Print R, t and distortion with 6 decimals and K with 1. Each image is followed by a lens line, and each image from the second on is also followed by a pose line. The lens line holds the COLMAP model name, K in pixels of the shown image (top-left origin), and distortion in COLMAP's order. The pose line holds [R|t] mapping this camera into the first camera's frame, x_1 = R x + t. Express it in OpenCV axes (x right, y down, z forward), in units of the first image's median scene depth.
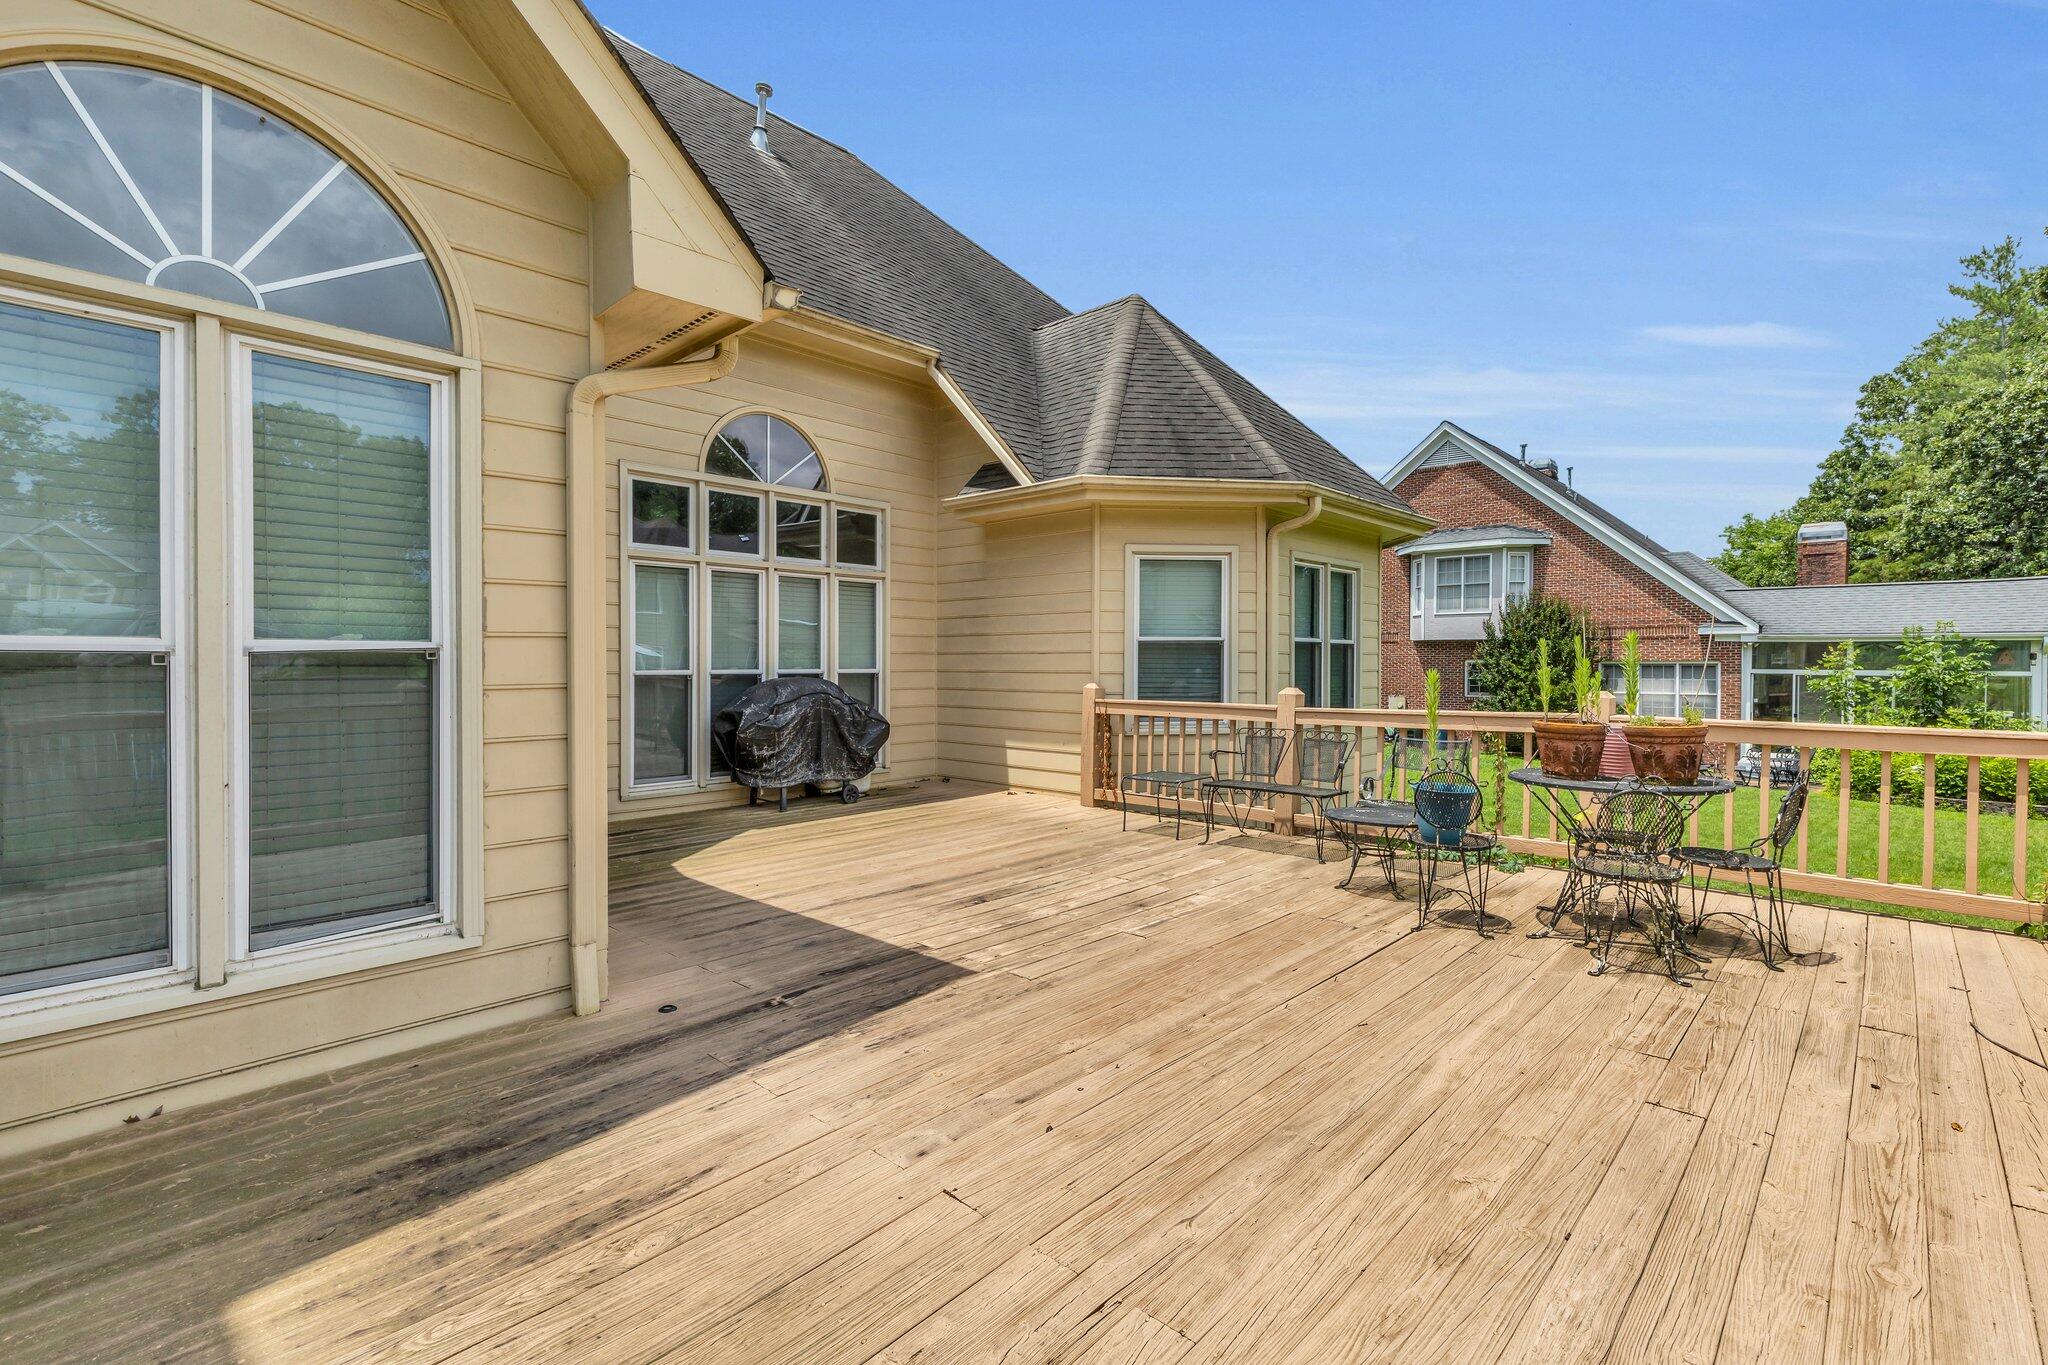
lens RADIAL K [[915.8, 0, 1024.0], [0, 915.8, 682.5], [0, 0, 1]] dist [-0.003215, -0.000488]
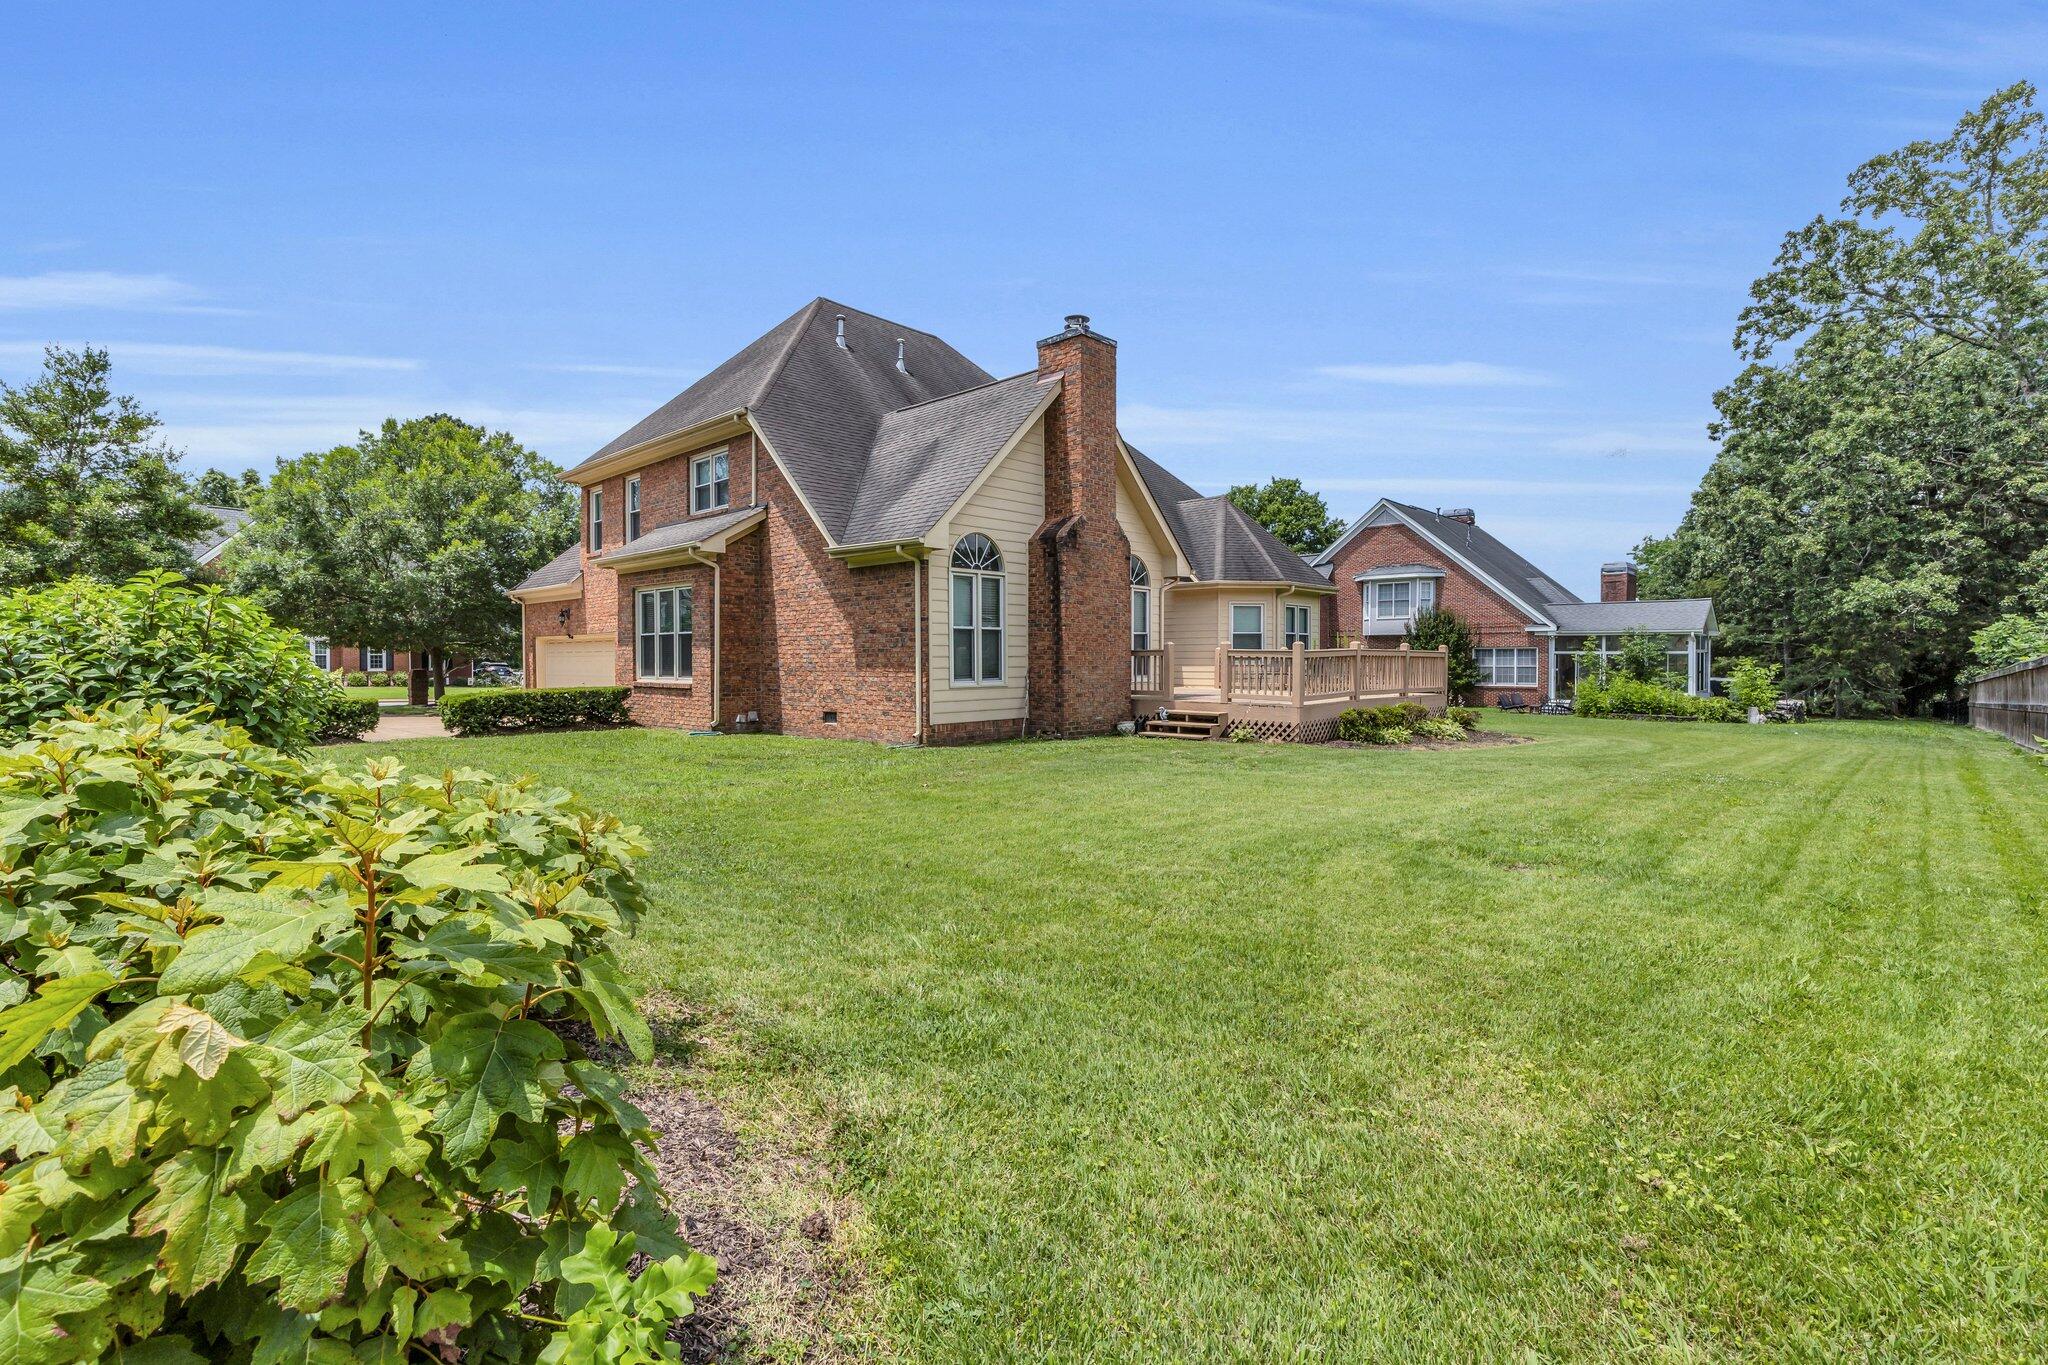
lens RADIAL K [[915.8, 0, 1024.0], [0, 915.8, 682.5], [0, 0, 1]] dist [-0.003215, -0.000488]
pose [[0.999998, -0.001722, 0.001070, -0.237340], [0.001719, 0.999996, 0.002139, 0.044958], [-0.001073, -0.002137, 0.999997, -0.840523]]
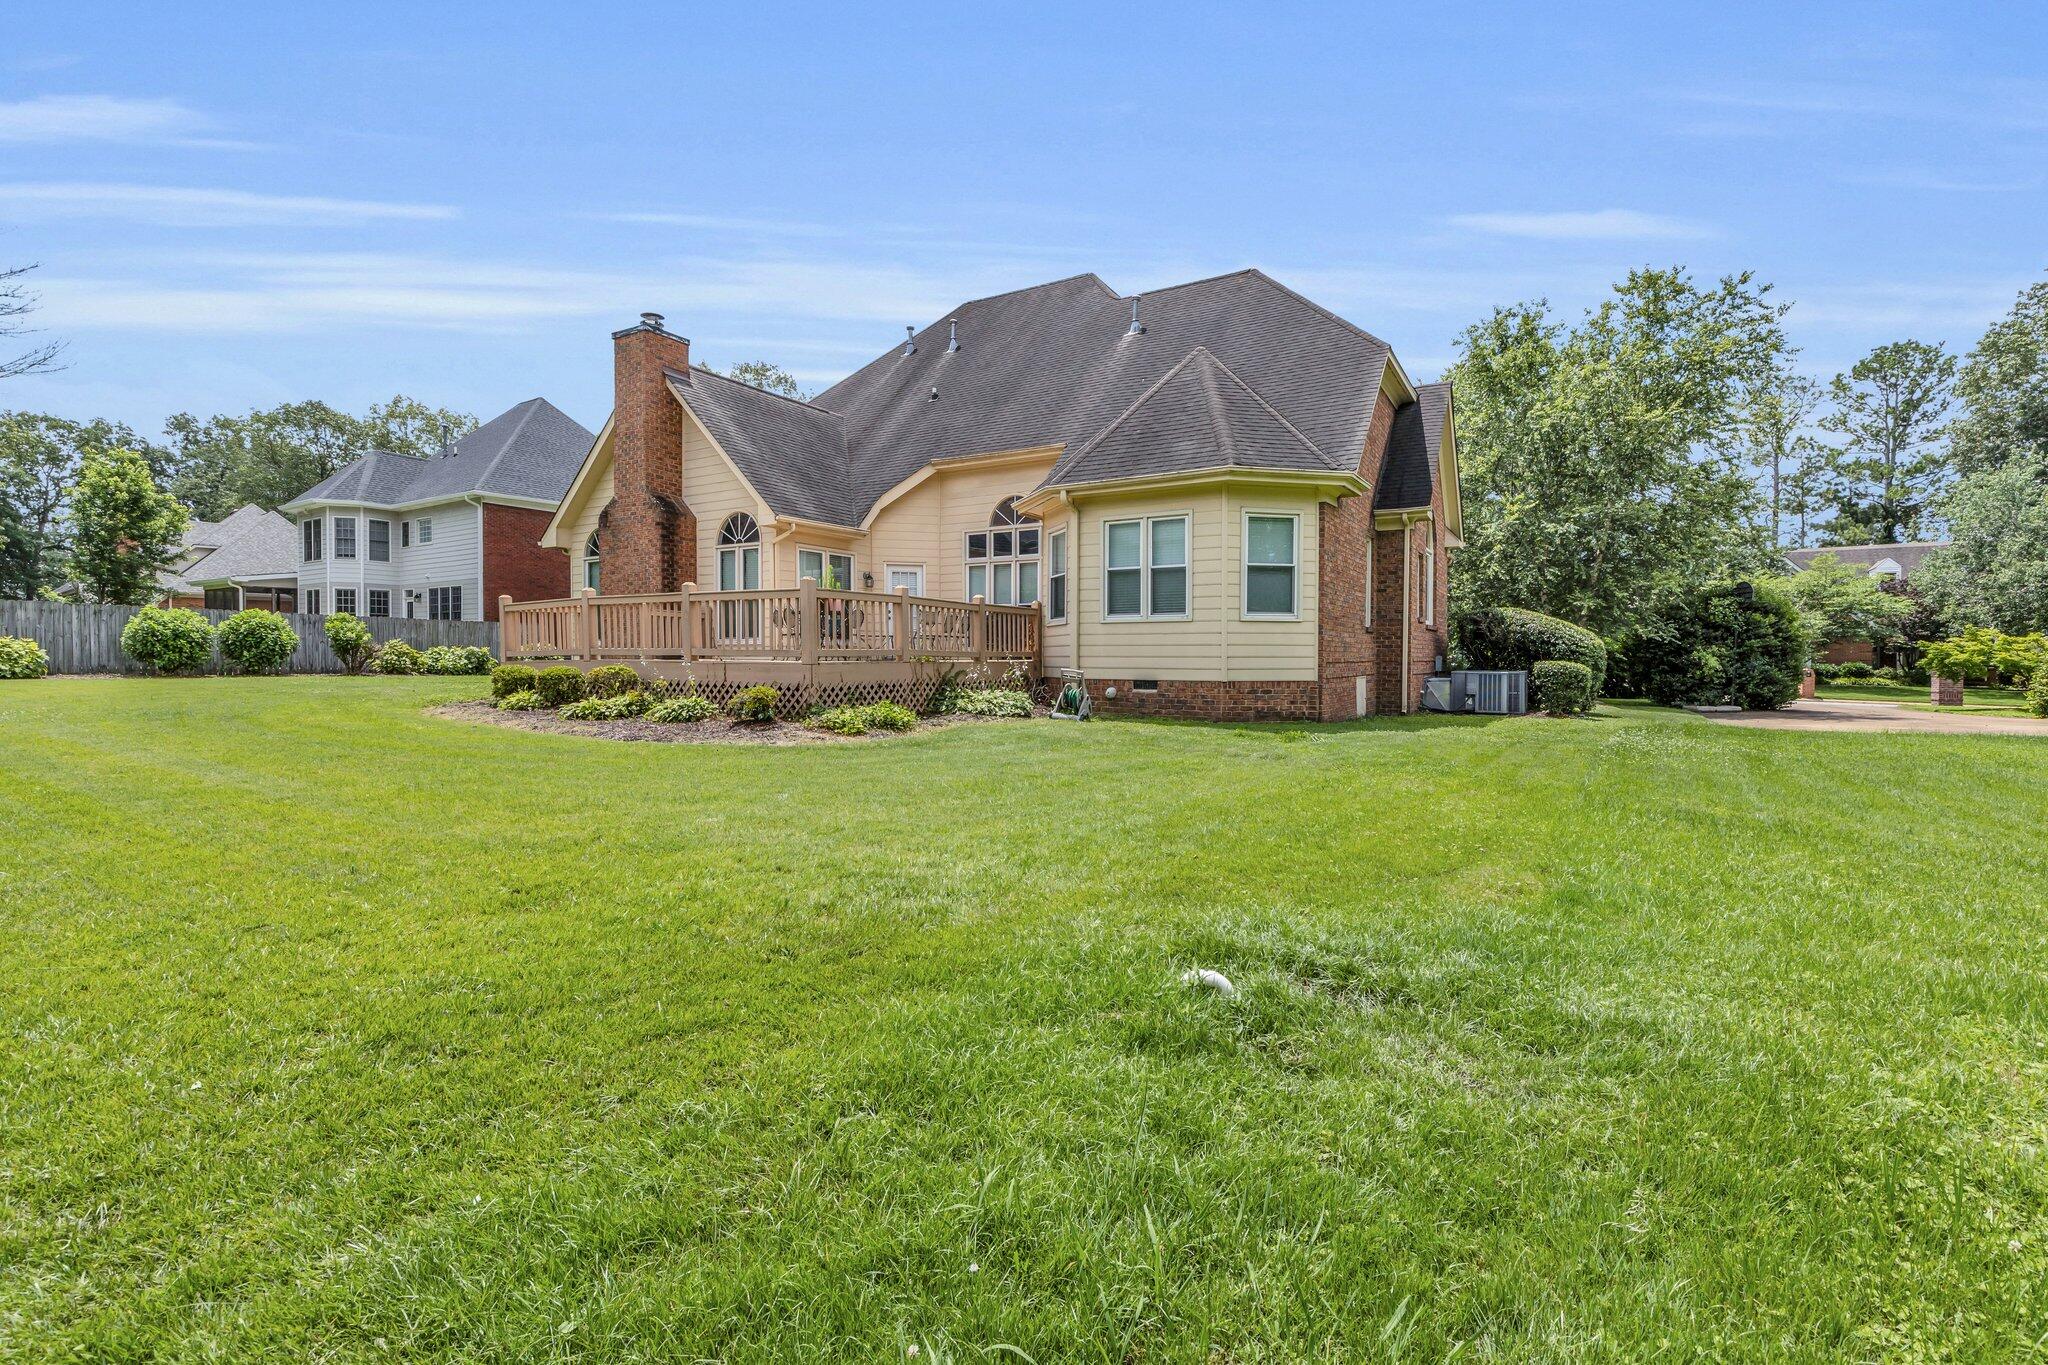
lens RADIAL K [[915.8, 0, 1024.0], [0, 915.8, 682.5], [0, 0, 1]] dist [-0.003215, -0.000488]
pose [[0.240763, 0.022905, -0.970314, 0.857069], [-0.025264, 0.999531, 0.017325, 0.063026], [0.970255, 0.020343, 0.241229, 0.188468]]
